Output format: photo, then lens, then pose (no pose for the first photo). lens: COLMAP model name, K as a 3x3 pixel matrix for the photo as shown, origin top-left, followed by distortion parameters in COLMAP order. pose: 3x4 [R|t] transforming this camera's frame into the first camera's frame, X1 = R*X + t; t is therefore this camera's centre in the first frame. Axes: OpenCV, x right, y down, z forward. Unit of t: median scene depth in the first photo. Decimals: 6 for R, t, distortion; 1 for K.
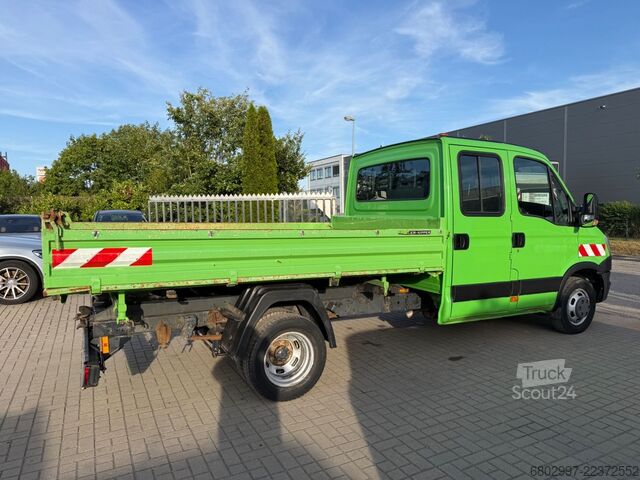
lens RADIAL K [[443.7, 0, 319.5], [0, 443.7, 249.0], [0, 0, 1]] dist [0.099992, -0.149044]
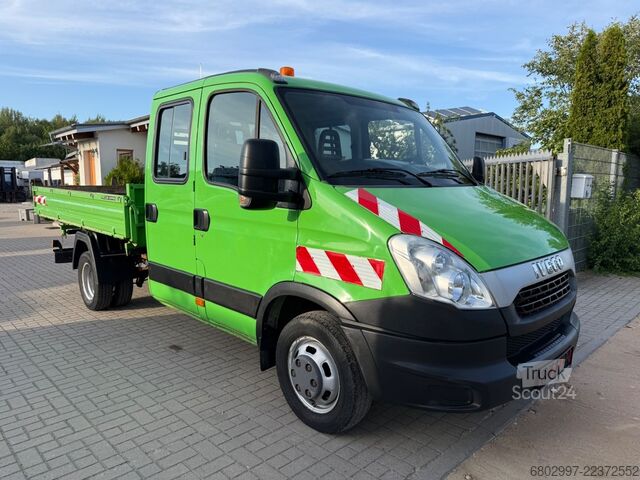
lens RADIAL K [[450.1, 0, 323.0], [0, 450.1, 239.2], [0, 0, 1]] dist [0.054744, -0.066736]
pose [[0.291772, 0.125817, -0.948177, 1.162805], [-0.080794, 0.991010, 0.106639, -0.079050], [0.953070, 0.045492, 0.299314, 0.974732]]
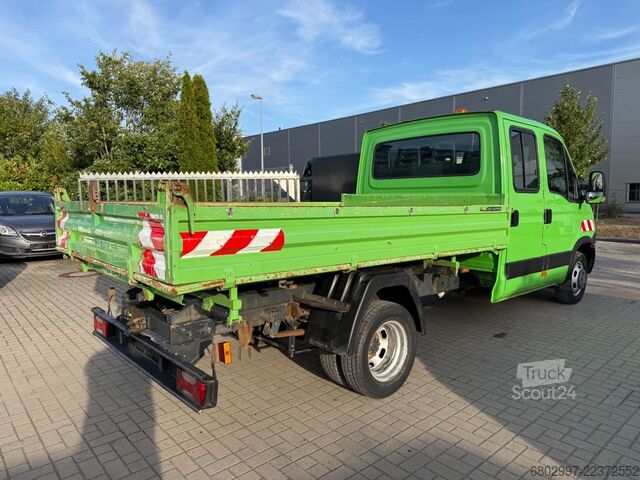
lens RADIAL K [[447.1, 0, 321.3], [0, 447.1, 246.6], [0, 0, 1]] dist [0.034474, -0.039491]
pose [[0.969265, -0.029439, 0.244250, -0.315343], [0.021389, 0.999139, 0.035546, 0.001723], [-0.245086, -0.029229, 0.969061, 0.127620]]
